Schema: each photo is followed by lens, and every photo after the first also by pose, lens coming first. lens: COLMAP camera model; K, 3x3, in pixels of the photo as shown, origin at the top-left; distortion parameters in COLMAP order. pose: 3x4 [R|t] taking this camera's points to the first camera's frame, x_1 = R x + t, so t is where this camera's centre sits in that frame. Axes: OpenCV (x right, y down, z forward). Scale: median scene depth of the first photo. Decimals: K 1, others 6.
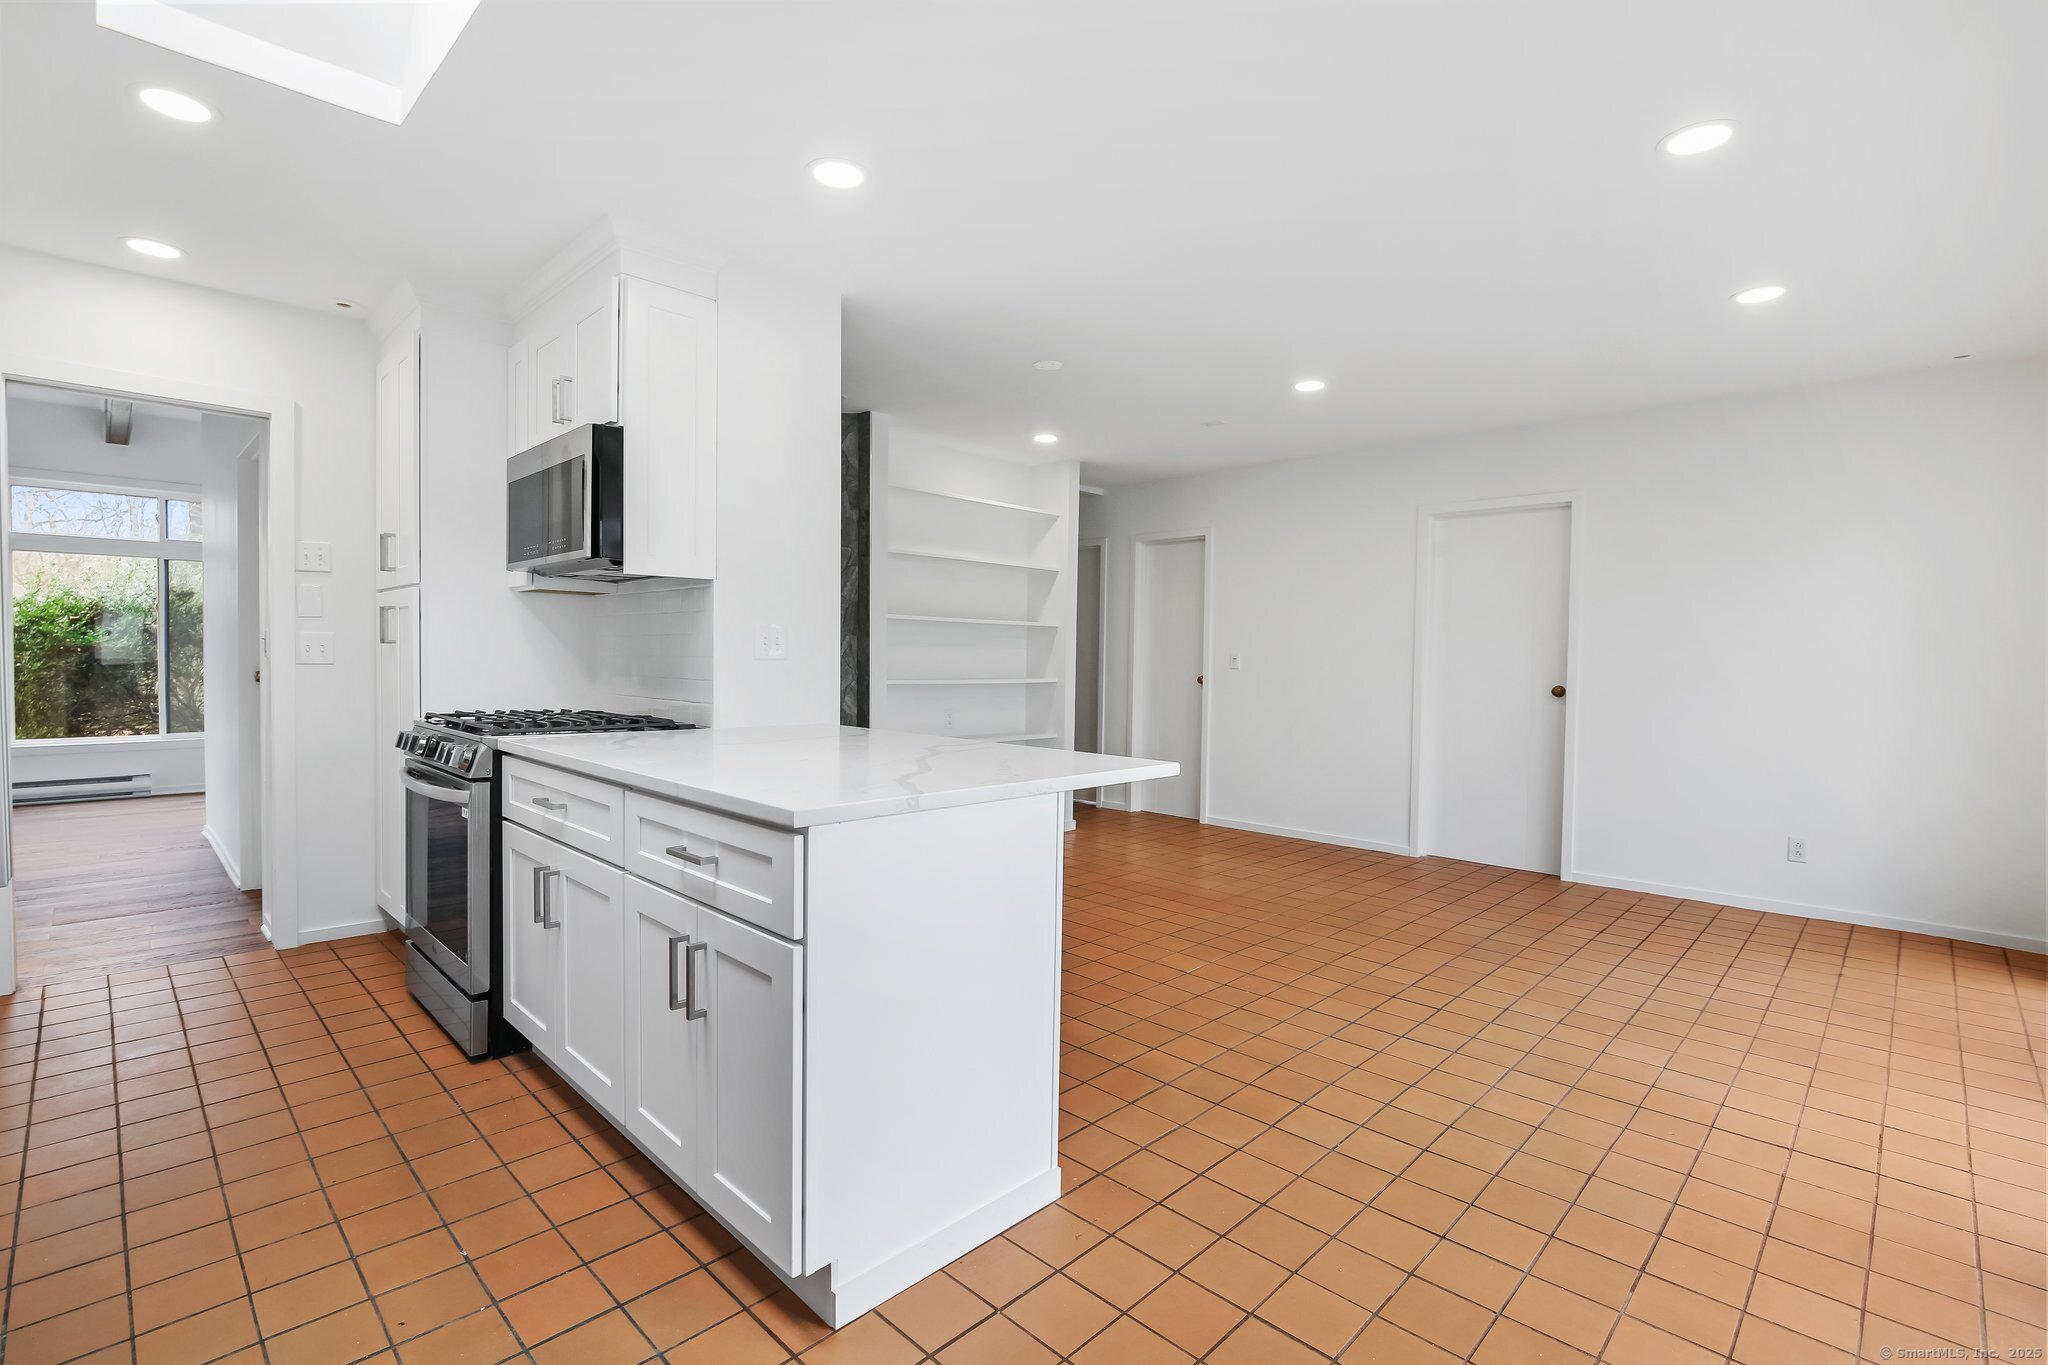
lens RADIAL K [[933.2, 0, 1018.4], [0, 933.2, 679.8], [0, 0, 1]] dist [-0.019709, 0.000606]
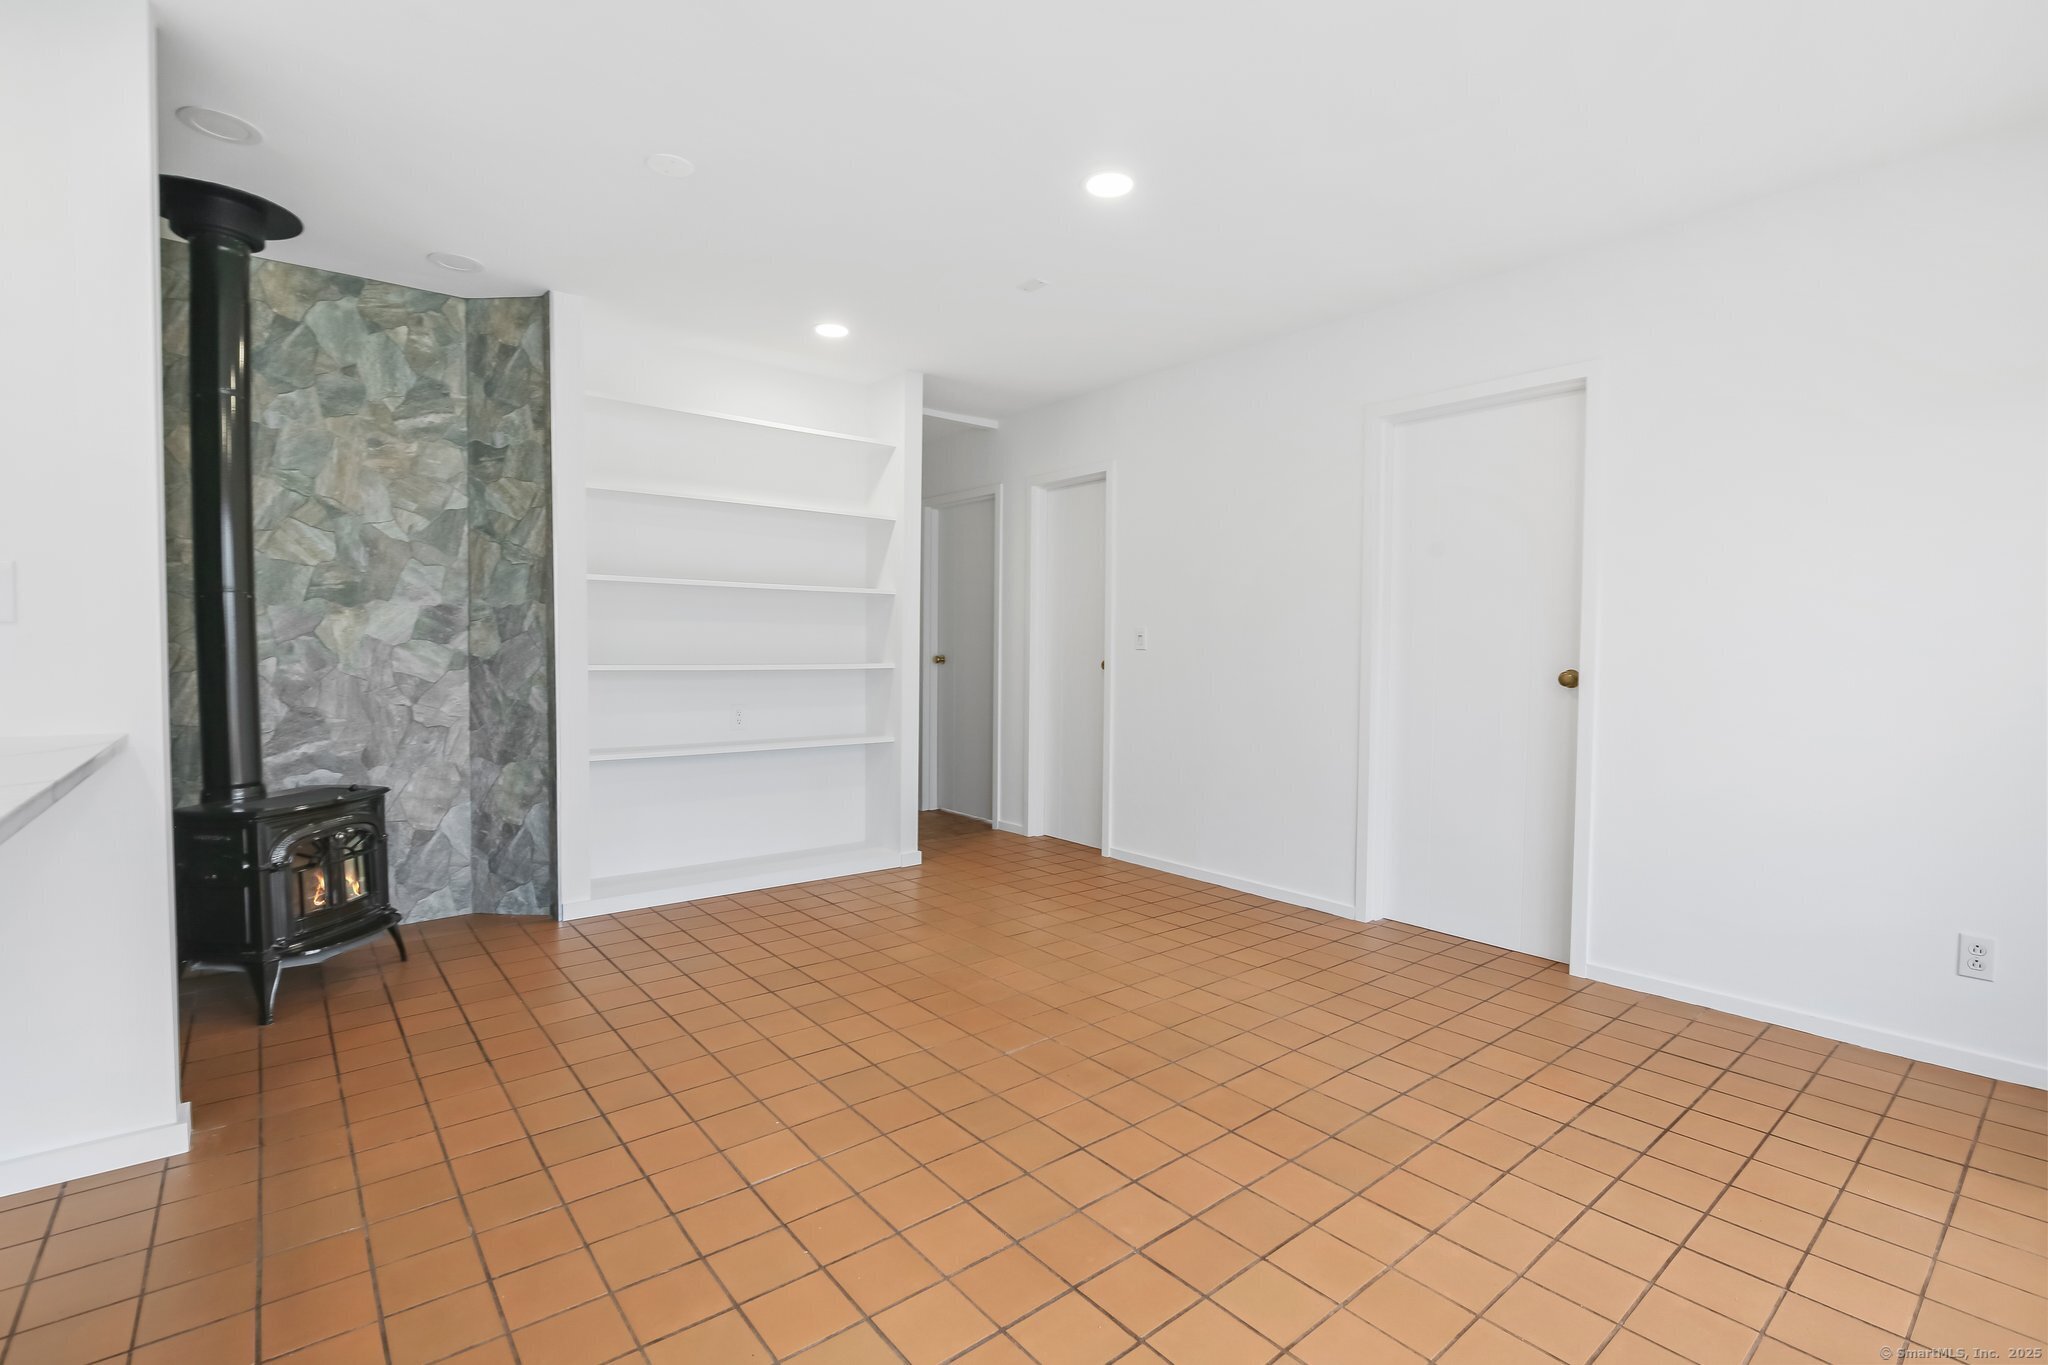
lens RADIAL K [[933.2, 0, 1018.4], [0, 933.2, 679.8], [0, 0, 1]] dist [-0.019709, 0.000606]
pose [[0.994126, -0.001980, -0.108209, 0.380110], [0.003109, 0.999942, 0.010264, 0.007848], [0.108183, -0.010540, 0.994075, 0.448199]]
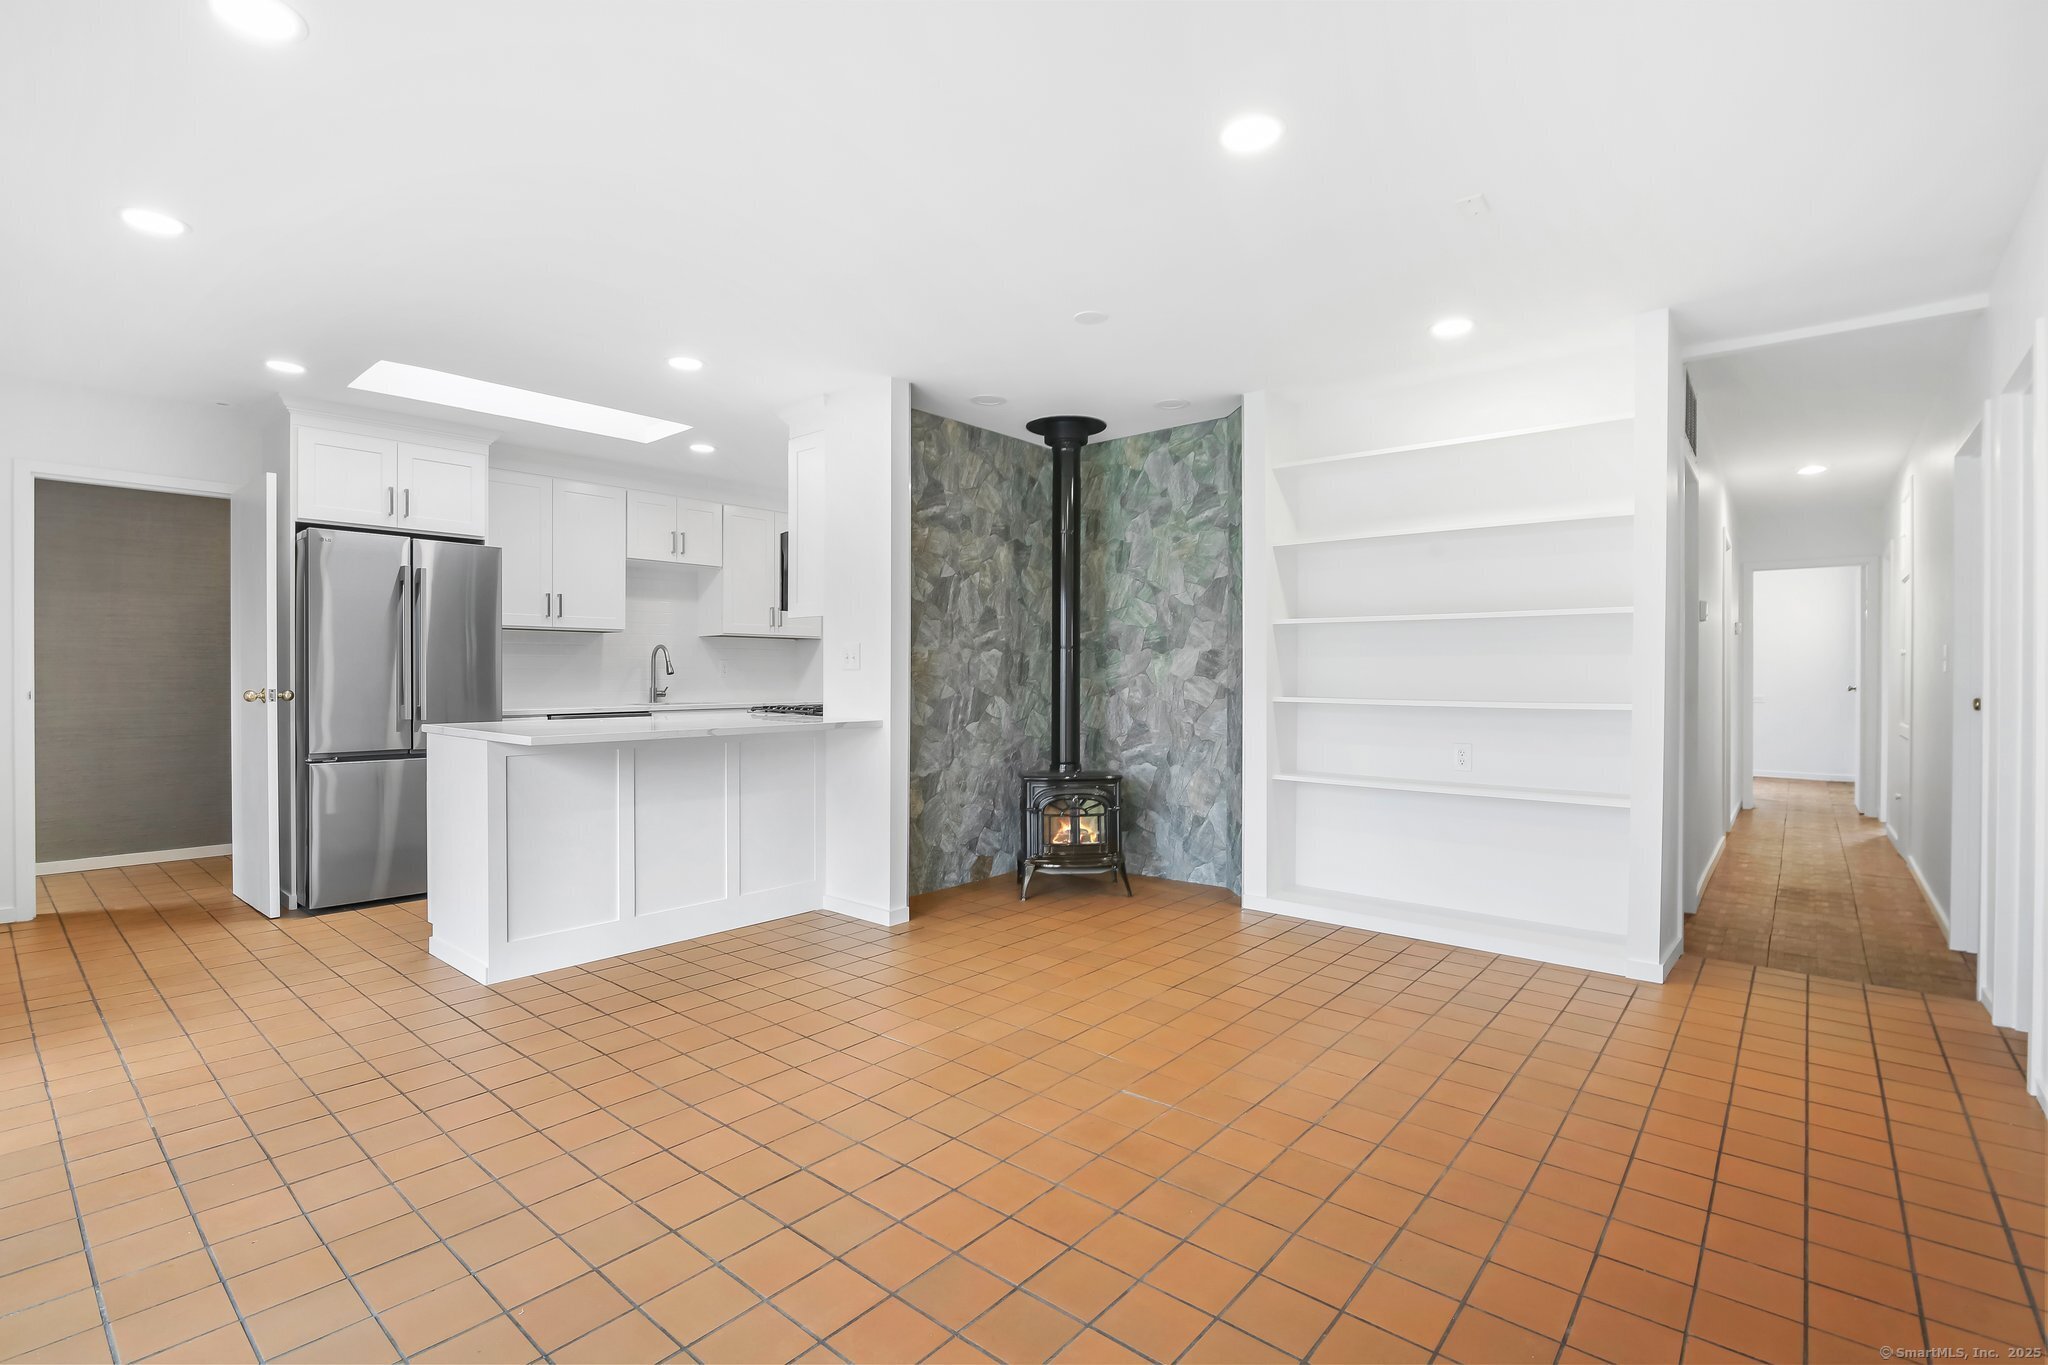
lens RADIAL K [[933.2, 0, 1018.4], [0, 933.2, 679.8], [0, 0, 1]] dist [-0.019709, 0.000606]
pose [[0.075787, -0.007621, -0.997095, 0.979181], [-0.026483, 0.999603, -0.009653, -0.001189], [0.996772, 0.027137, 0.075555, 0.998643]]
